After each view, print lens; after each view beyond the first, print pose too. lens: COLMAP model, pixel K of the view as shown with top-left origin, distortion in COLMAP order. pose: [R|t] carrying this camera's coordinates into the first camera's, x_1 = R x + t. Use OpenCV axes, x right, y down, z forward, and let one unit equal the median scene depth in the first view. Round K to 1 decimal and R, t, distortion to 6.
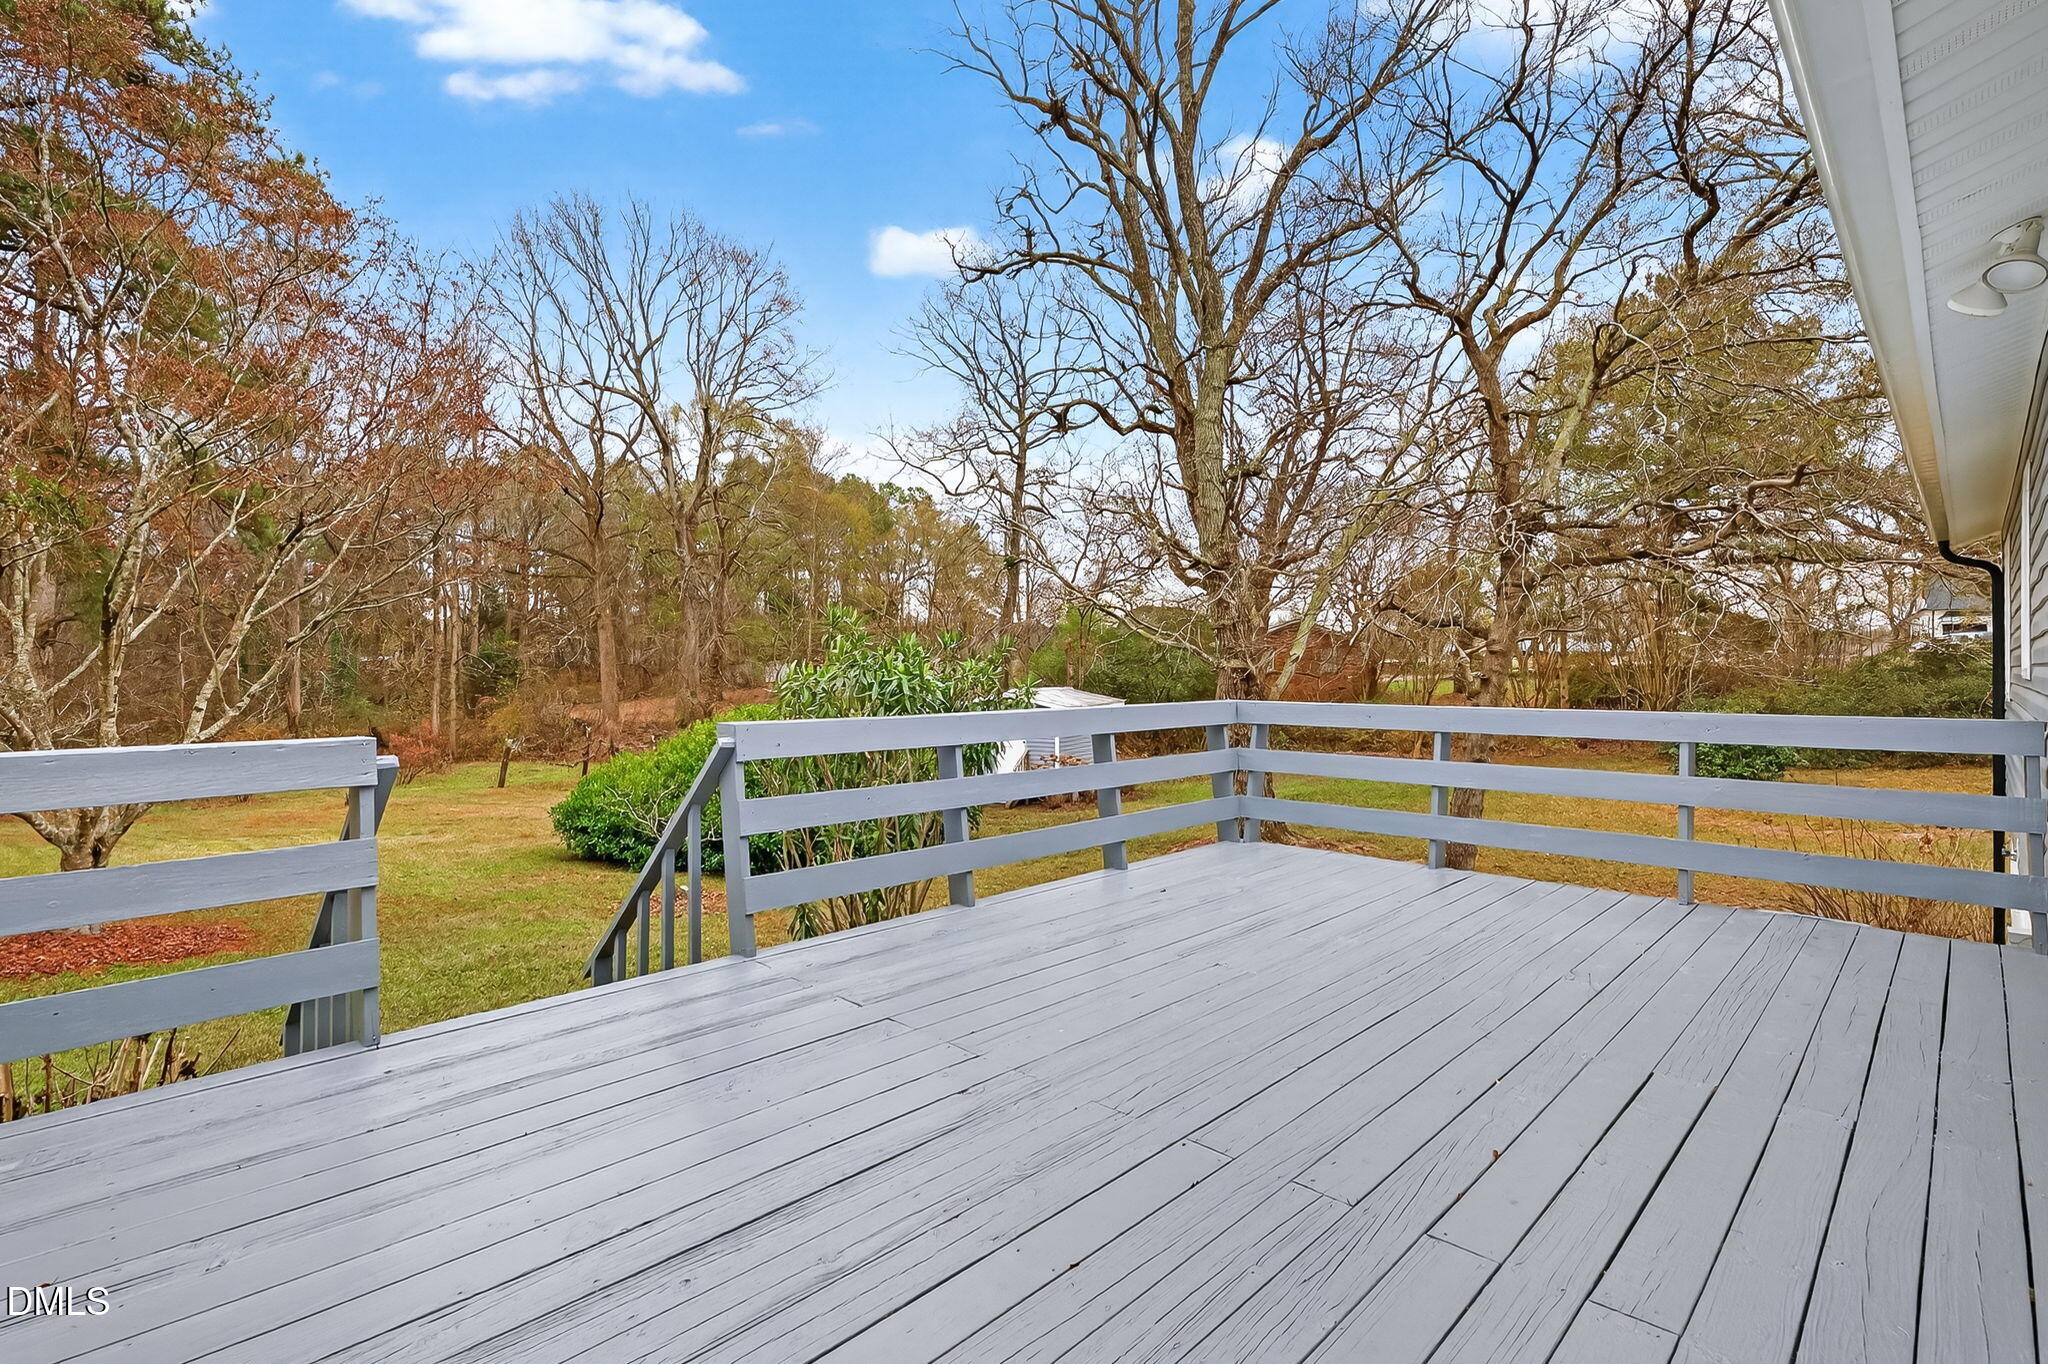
lens RADIAL K [[970.6, 0, 1024.0], [0, 970.6, 682.0], [0, 0, 1]] dist [-0.011503, 0.008337]
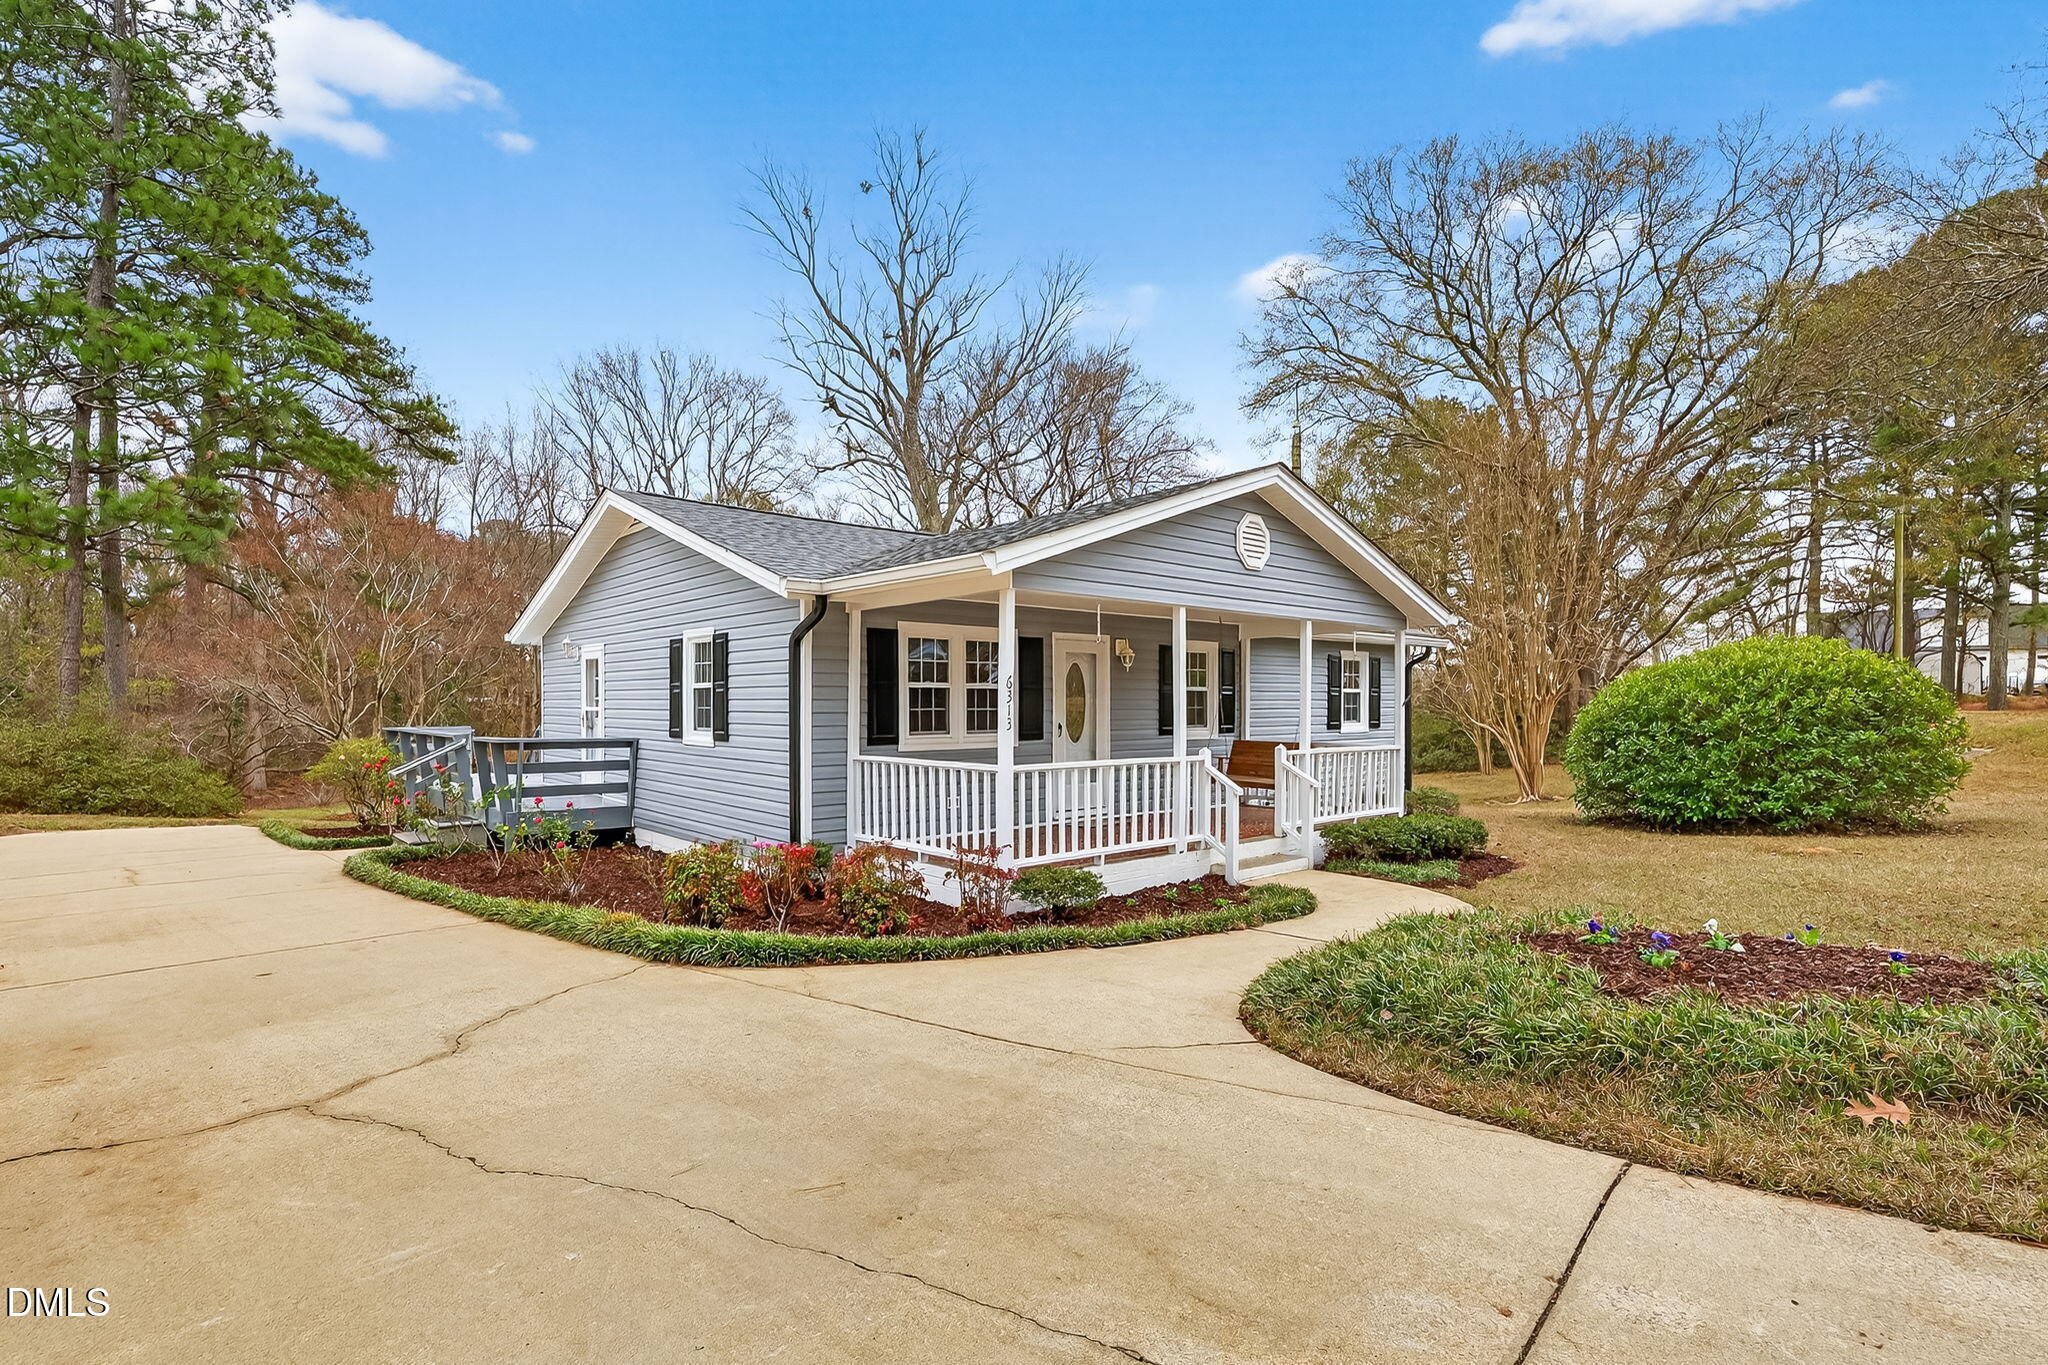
lens RADIAL K [[959.0, 0, 1014.8], [0, 959.0, 699.0], [0, 0, 1]] dist [0.001924, 0.000314]
pose [[0.996620, -0.001375, -0.082135, 0.178260], [0.000354, 0.999923, -0.012439, -0.005587], [0.082146, 0.012368, 0.996544, -0.255697]]
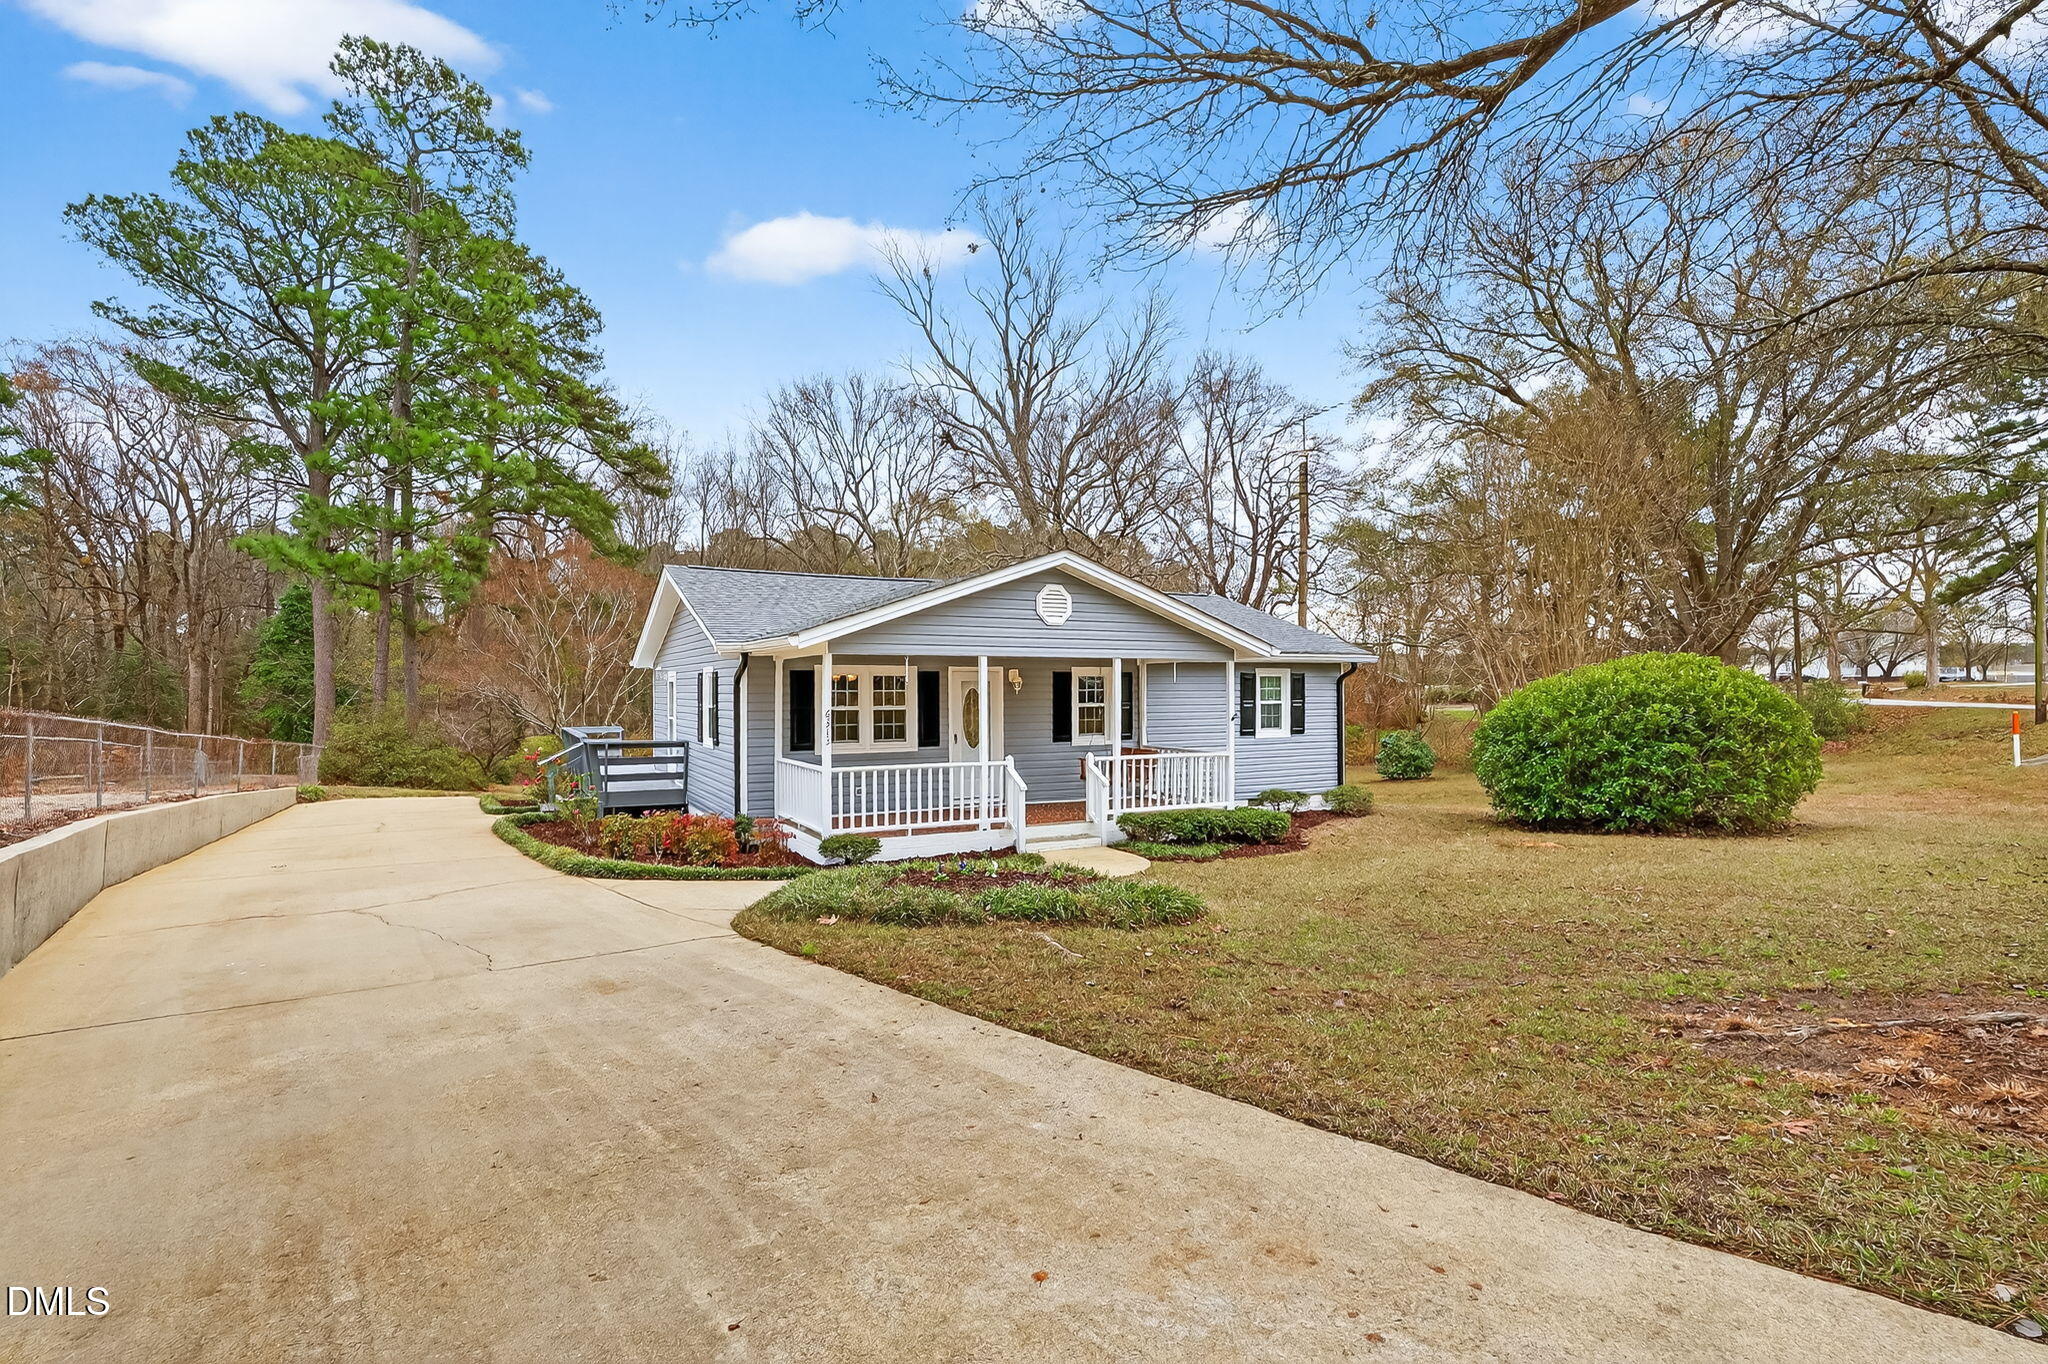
lens RADIAL K [[970.6, 0, 1024.0], [0, 970.6, 682.0], [0, 0, 1]] dist [-0.011503, 0.008337]
pose [[0.954936, -0.005880, -0.296754, 0.273238], [0.001238, 0.999874, -0.015827, -0.013477], [0.296810, 0.014747, 0.954823, -0.311676]]
